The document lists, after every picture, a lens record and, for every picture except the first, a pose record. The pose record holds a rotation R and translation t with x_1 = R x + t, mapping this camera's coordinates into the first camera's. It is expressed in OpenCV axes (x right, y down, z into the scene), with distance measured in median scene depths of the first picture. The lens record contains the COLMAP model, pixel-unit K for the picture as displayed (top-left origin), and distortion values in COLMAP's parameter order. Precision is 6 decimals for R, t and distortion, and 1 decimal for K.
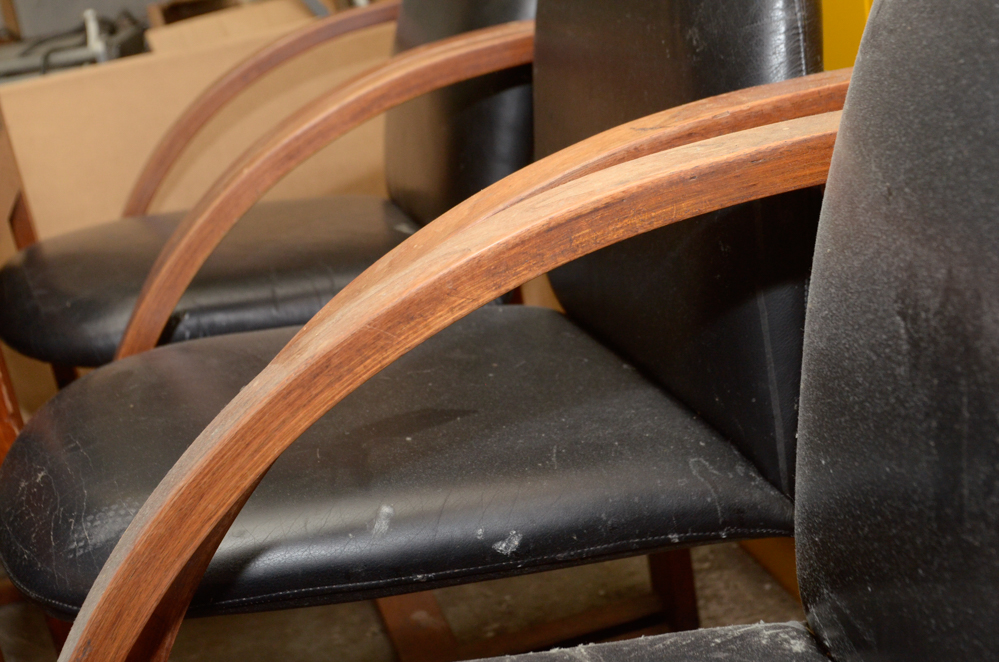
lens RADIAL K [[1436.2, 0, 500.1], [0, 1436.2, 332.3], [0, 0, 1]] dist [0.012991, 0.000000]
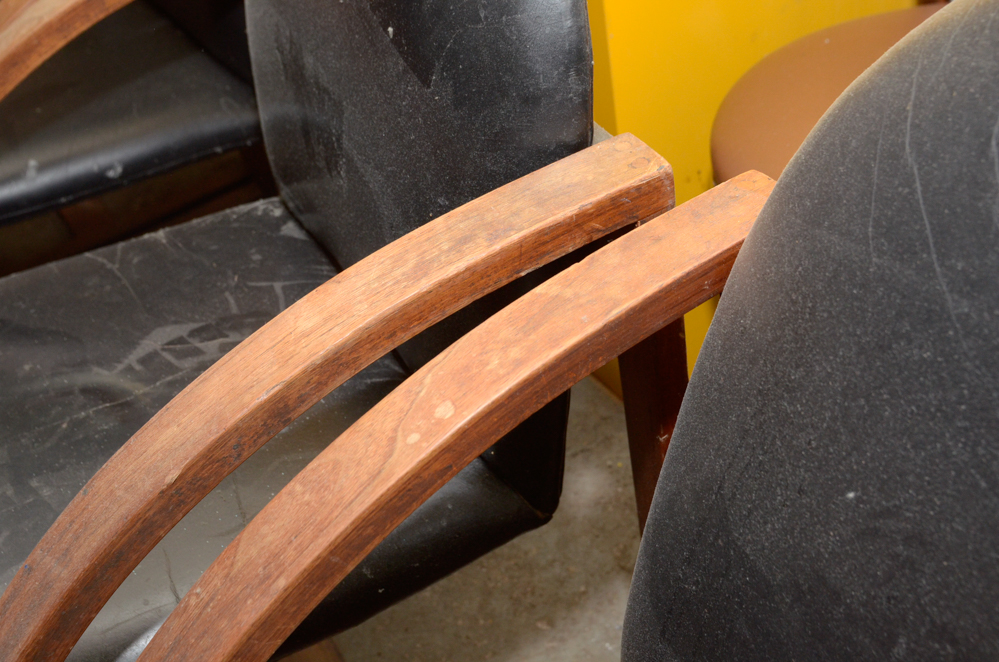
lens RADIAL K [[1196.7, 0, 497.3], [0, 1196.7, 331.7], [0, 0, 1]] dist [-0.001844, 0.000000]
pose [[0.953872, -0.194907, 0.228342, 0.093920], [0.102457, 0.926278, 0.362644, -0.169053], [-0.282190, -0.322521, 0.903520, -0.522227]]
